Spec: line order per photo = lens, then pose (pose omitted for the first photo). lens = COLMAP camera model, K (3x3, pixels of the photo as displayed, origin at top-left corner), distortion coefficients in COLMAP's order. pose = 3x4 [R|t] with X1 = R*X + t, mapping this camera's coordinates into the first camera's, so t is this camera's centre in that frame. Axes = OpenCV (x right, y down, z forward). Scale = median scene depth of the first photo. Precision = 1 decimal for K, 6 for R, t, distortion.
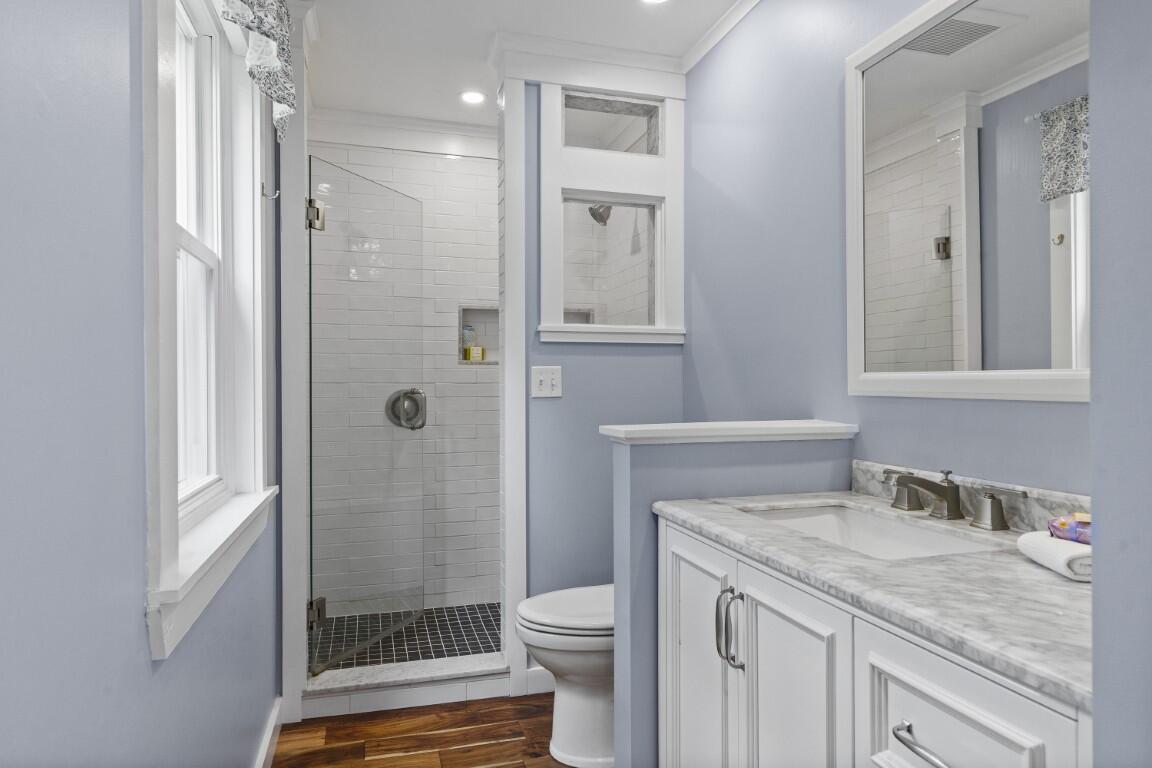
lens RADIAL K [[690.5, 0, 573.9], [0, 690.5, 387.2], [0, 0, 1]] dist [0.006409, 0.003868]
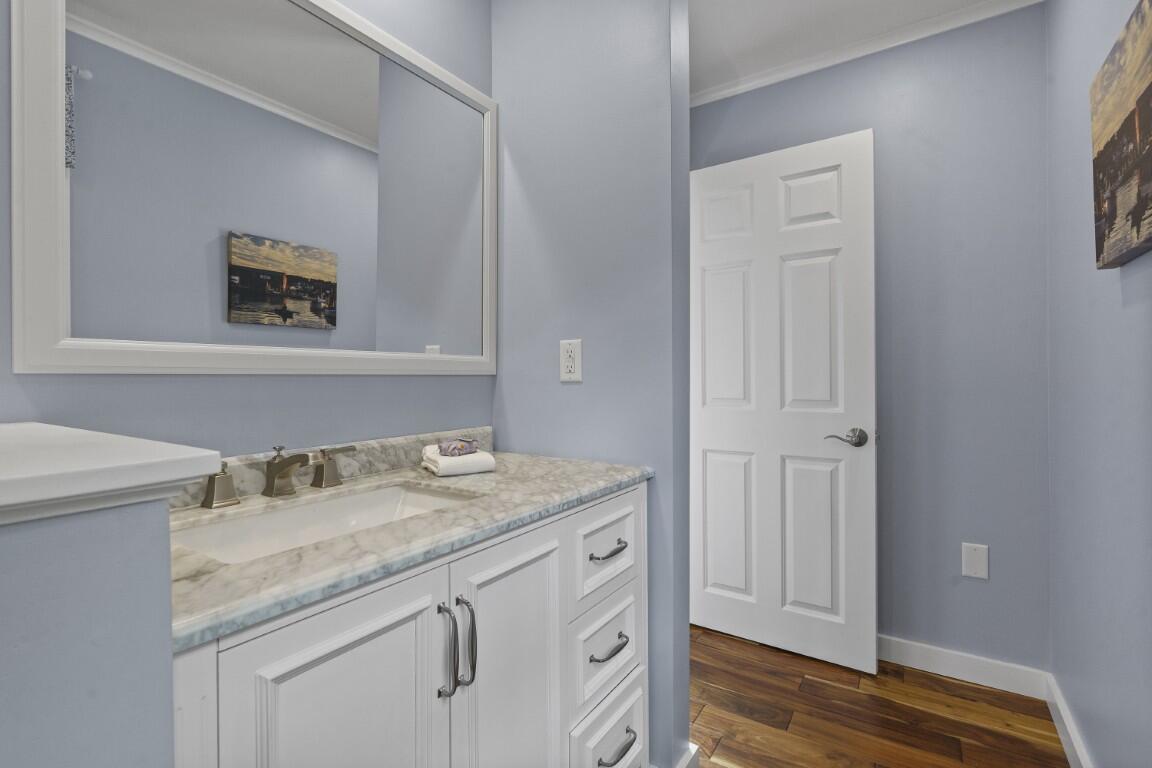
lens RADIAL K [[523.5, 0, 572.1], [0, 523.5, 375.8], [0, 0, 1]] dist [-0.003379, 0.000948]
pose [[-0.646563, 0.001081, 0.762860, -0.414073], [-0.000611, 0.999998, -0.001934, 0.023614], [-0.762860, -0.001716, -0.646561, 1.518977]]
